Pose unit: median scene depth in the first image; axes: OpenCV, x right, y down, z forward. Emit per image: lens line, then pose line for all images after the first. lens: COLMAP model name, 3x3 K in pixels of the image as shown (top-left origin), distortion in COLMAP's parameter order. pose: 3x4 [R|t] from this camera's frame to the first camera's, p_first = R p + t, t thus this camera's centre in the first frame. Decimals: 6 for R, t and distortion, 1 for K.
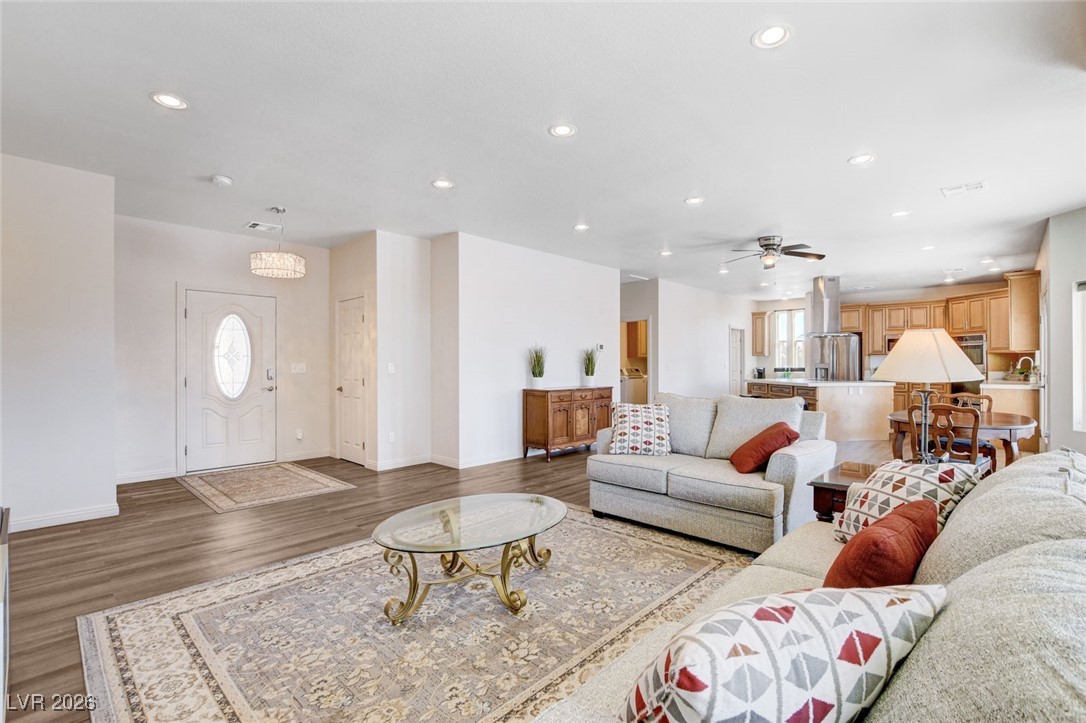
lens RADIAL K [[488.8, 0, 564.7], [0, 488.8, 366.2], [0, 0, 1]] dist [-0.020219, 0.002623]
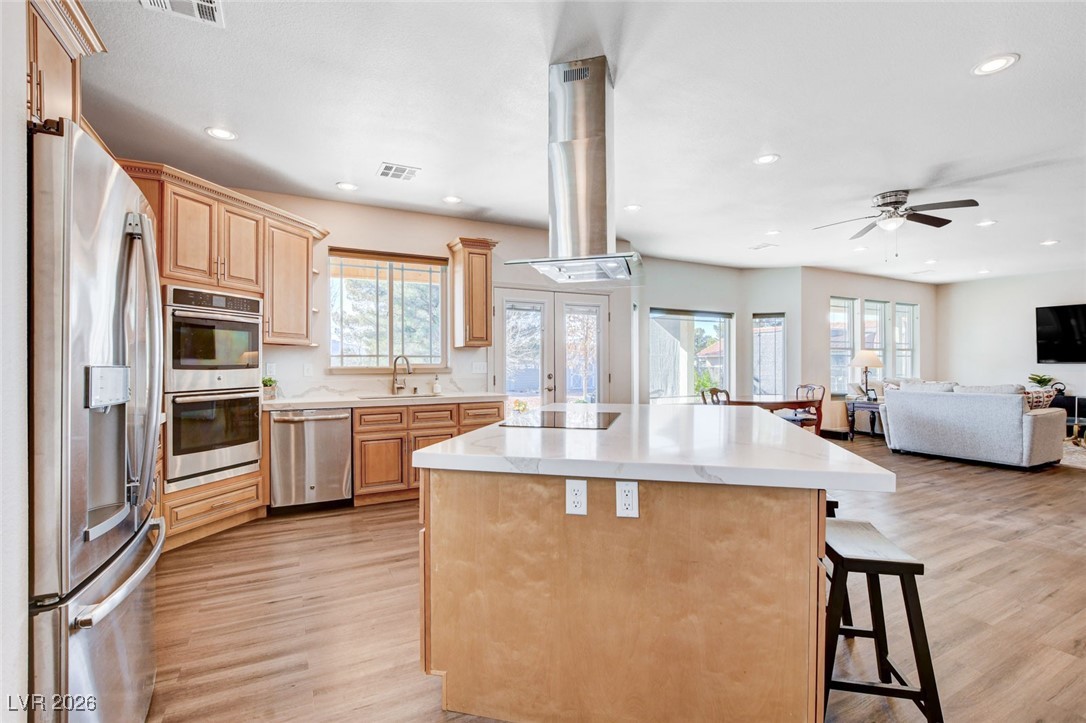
lens RADIAL K [[500.1, 0, 546.6], [0, 500.1, 365.5], [0, 0, 1]] dist [-0.020918, 0.001807]
pose [[-0.942445, 0.001901, 0.334355, 0.602822], [0.006335, 0.999906, 0.012172, -0.012507], [-0.334300, 0.013589, -0.942369, 1.727154]]
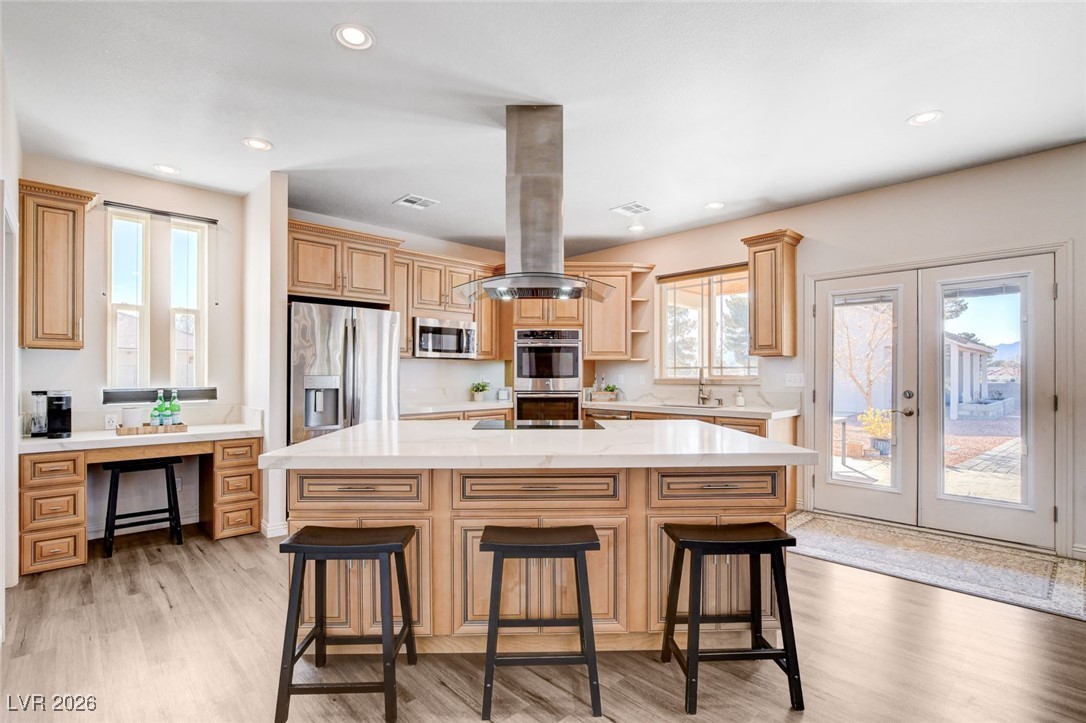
lens RADIAL K [[500.1, 0, 534.5], [0, 500.1, 377.5], [0, 0, 1]] dist [-0.020918, 0.001807]
pose [[0.073894, -0.002223, 0.997264, 0.264828], [0.005903, 0.999981, 0.001792, -0.006497], [-0.997249, 0.005754, 0.073906, 1.300523]]
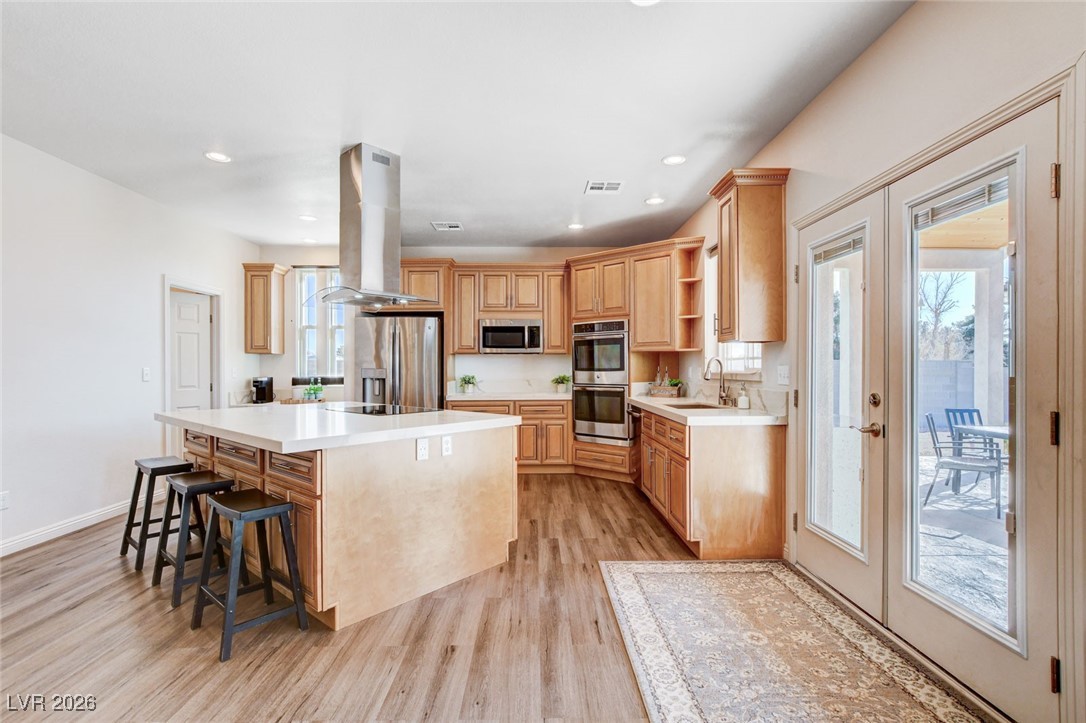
lens RADIAL K [[500.1, 0, 544.4], [0, 500.1, 369.0], [0, 0, 1]] dist [-0.020918, 0.001807]
pose [[0.722912, 0.000926, 0.690940, 0.476987], [0.003499, 0.999981, -0.005001, -0.003726], [-0.690932, 0.006033, 0.722895, 0.802153]]
